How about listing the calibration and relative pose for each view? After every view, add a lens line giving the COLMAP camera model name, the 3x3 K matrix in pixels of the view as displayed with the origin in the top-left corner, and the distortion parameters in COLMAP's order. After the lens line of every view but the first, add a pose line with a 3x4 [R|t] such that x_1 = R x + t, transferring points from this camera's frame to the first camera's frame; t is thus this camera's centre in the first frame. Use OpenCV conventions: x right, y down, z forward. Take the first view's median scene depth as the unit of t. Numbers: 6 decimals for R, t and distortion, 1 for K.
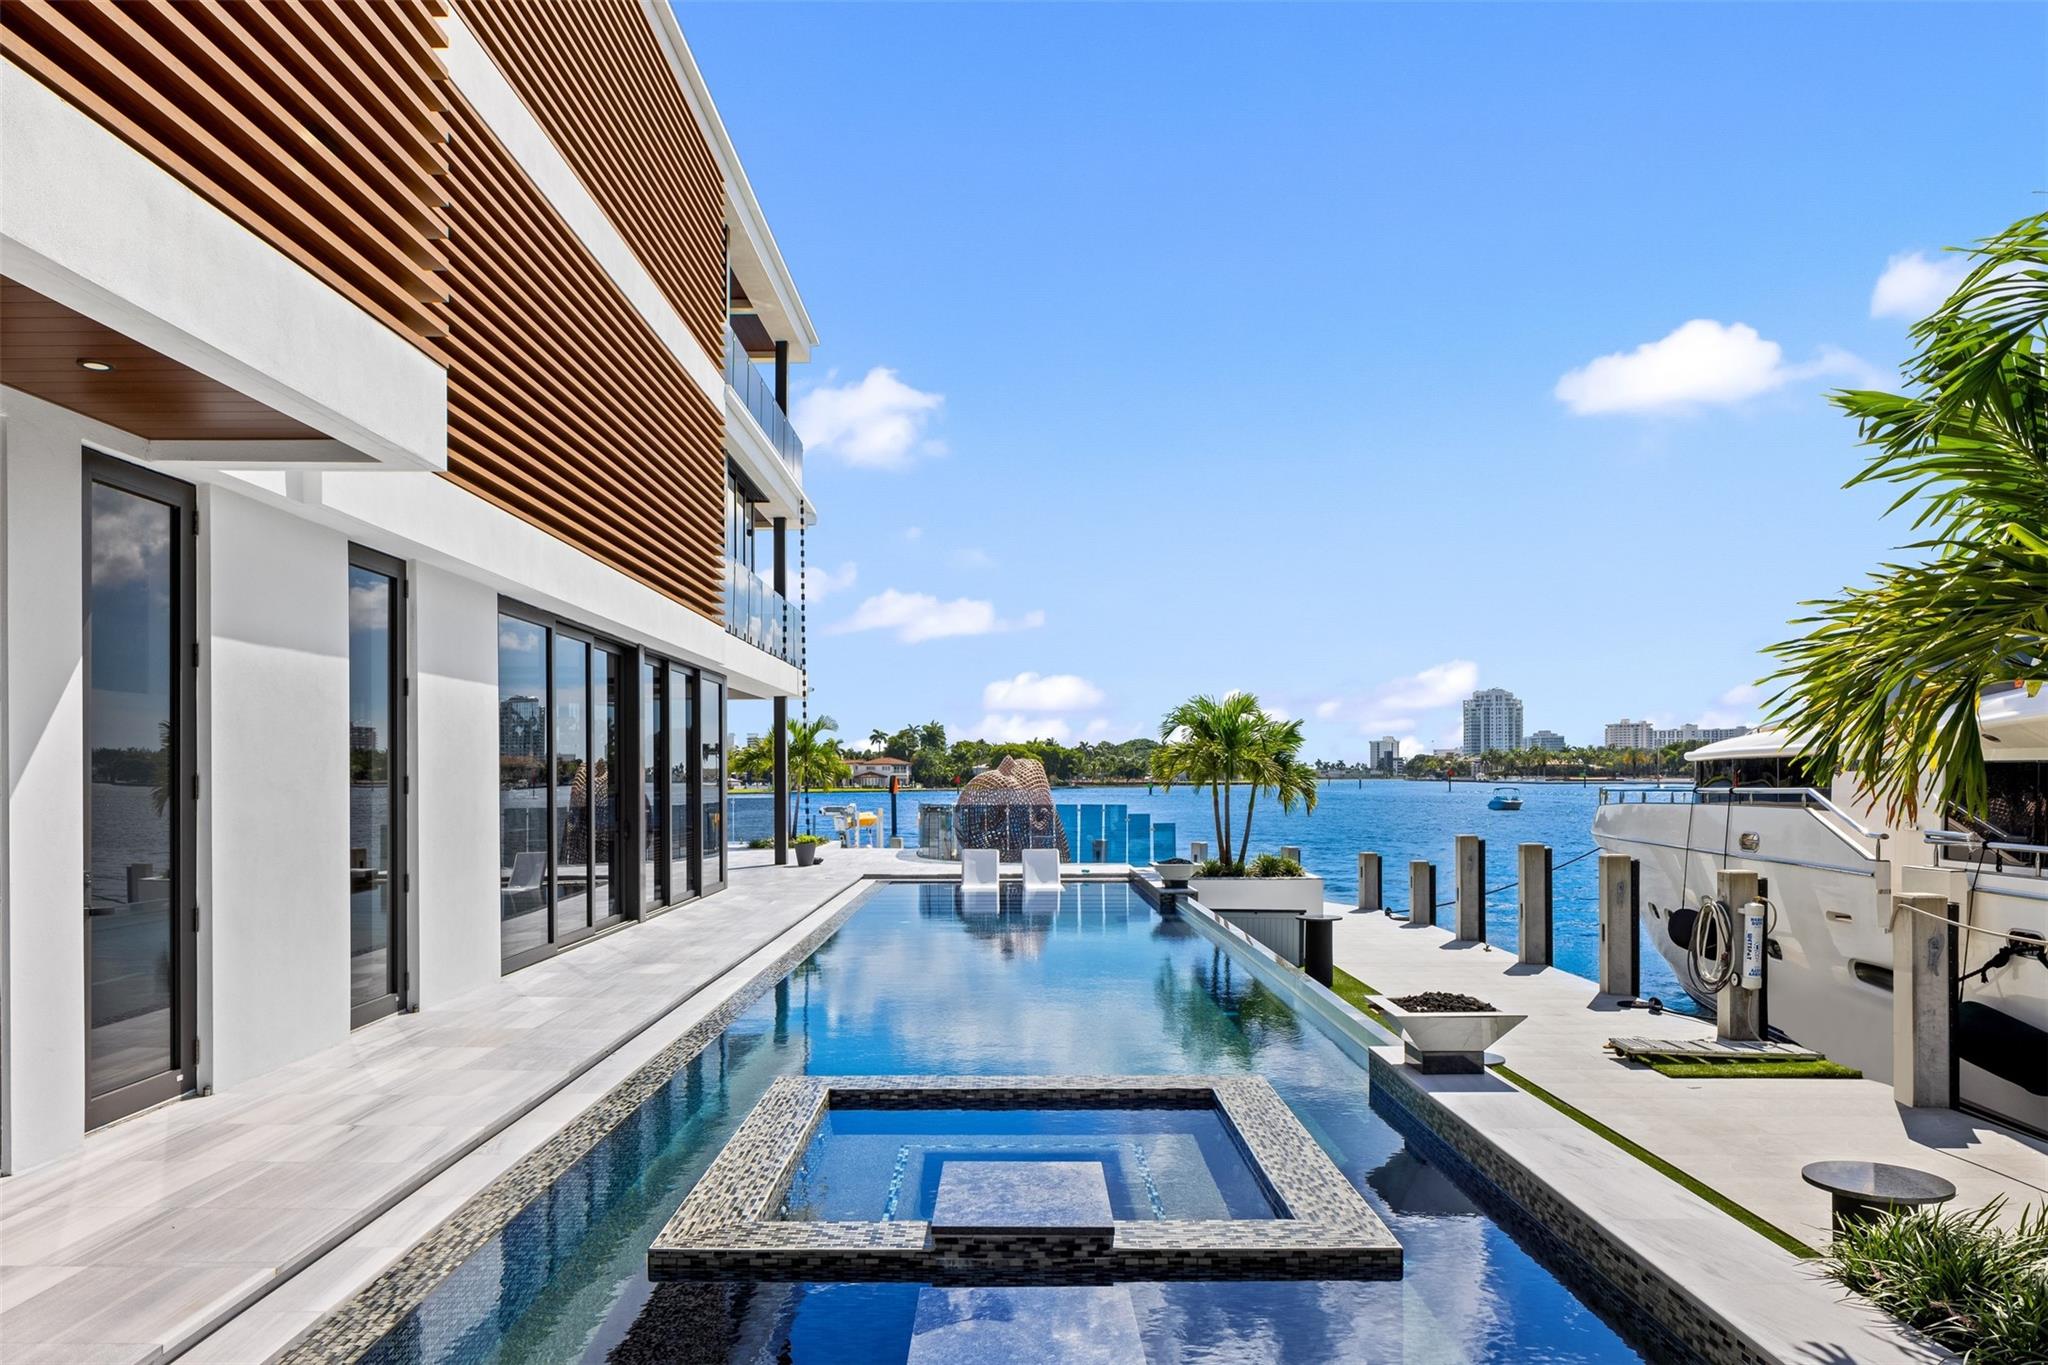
lens RADIAL K [[1391.6, 0, 1004.9], [0, 1391.6, 775.4], [0, 0, 1]] dist [0.002131, 0.000484]
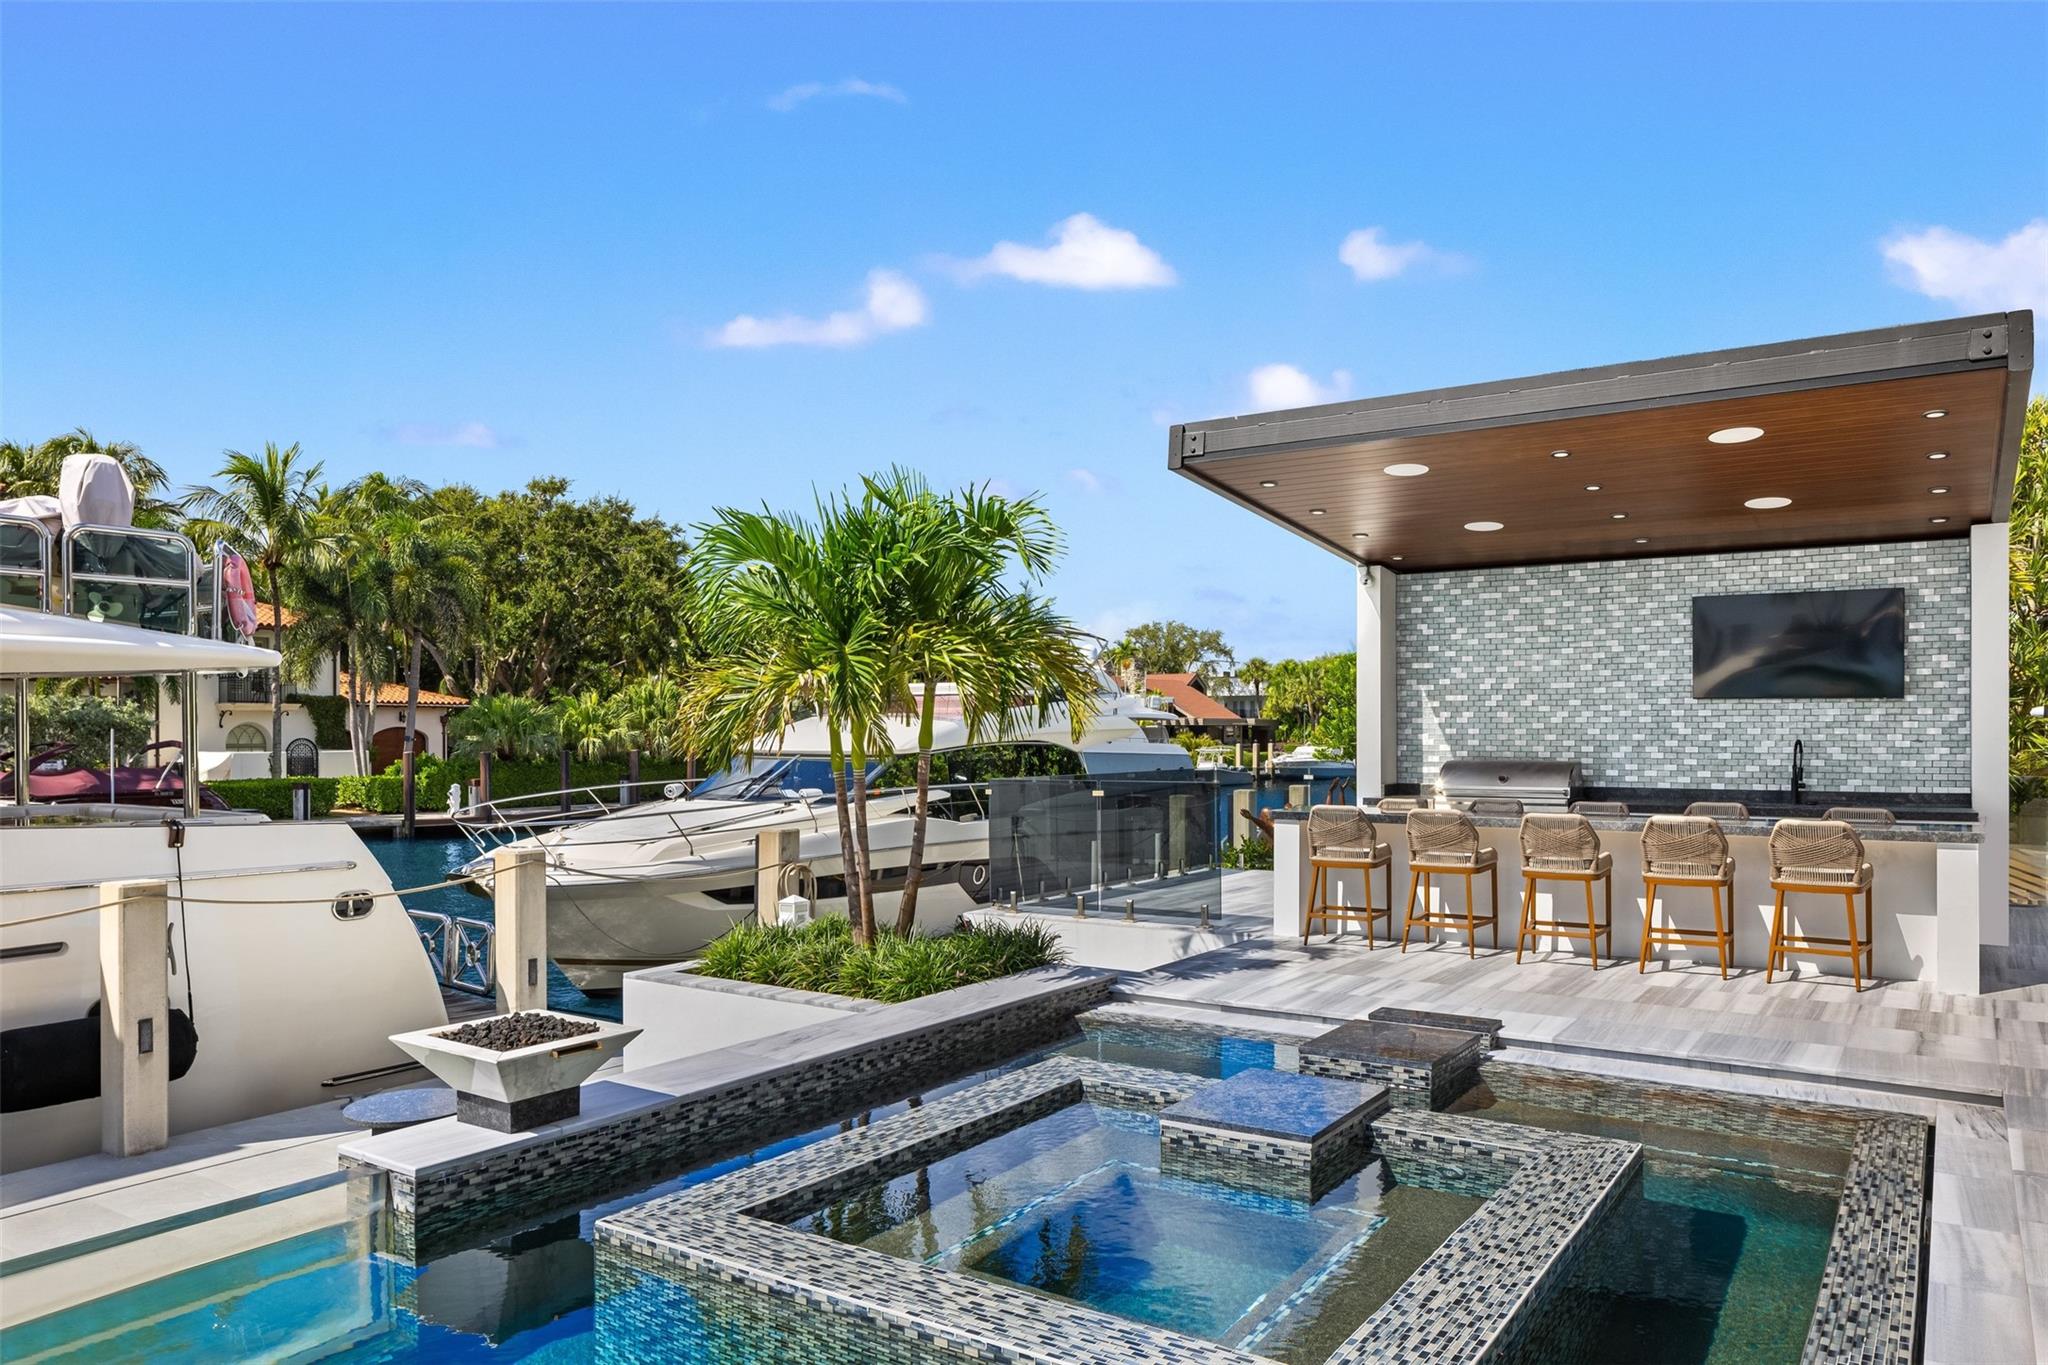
lens RADIAL K [[1370.0, 0, 1014.8], [0, 1370.0, 684.5], [0, 0, 1]] dist [-0.009792, -0.005532]
pose [[-0.824893, 0.028452, 0.564572, -0.115476], [0.007595, 0.999200, -0.039258, 0.004637], [-0.565238, -0.028096, -0.824449, 0.539860]]
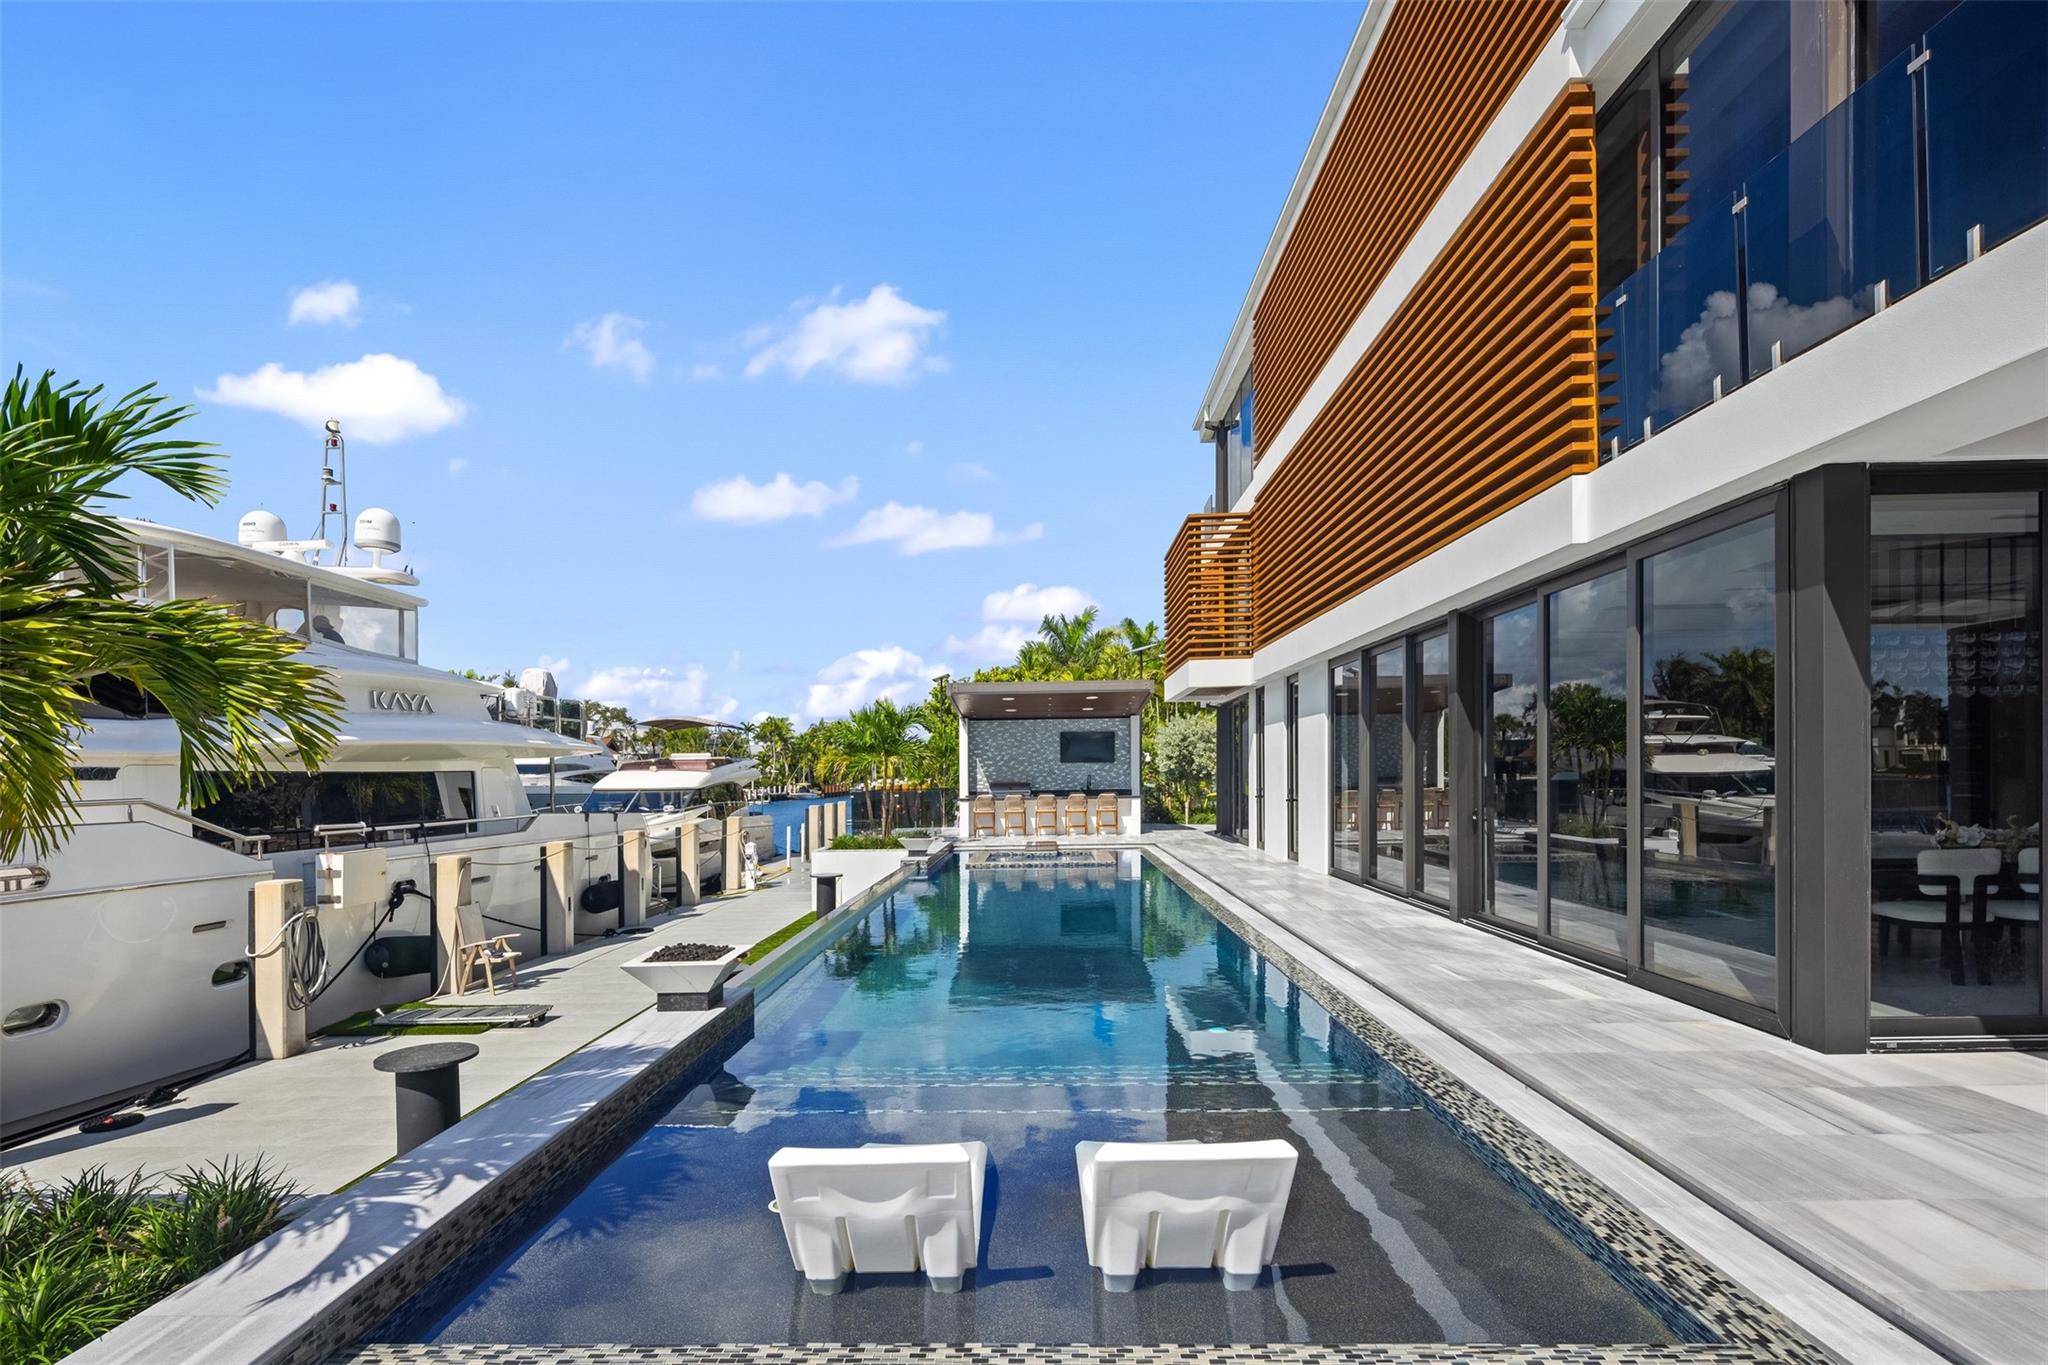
lens RADIAL K [[1011.5, 0, 1001.9], [0, 1011.5, 783.0], [0, 0, 1]] dist [-0.002239, -0.000100]
pose [[-0.999491, 0.021093, 0.023931, 0.021380], [0.021304, 0.999736, 0.008600, 0.004483], [-0.023744, 0.009106, -0.999677, 1.304477]]
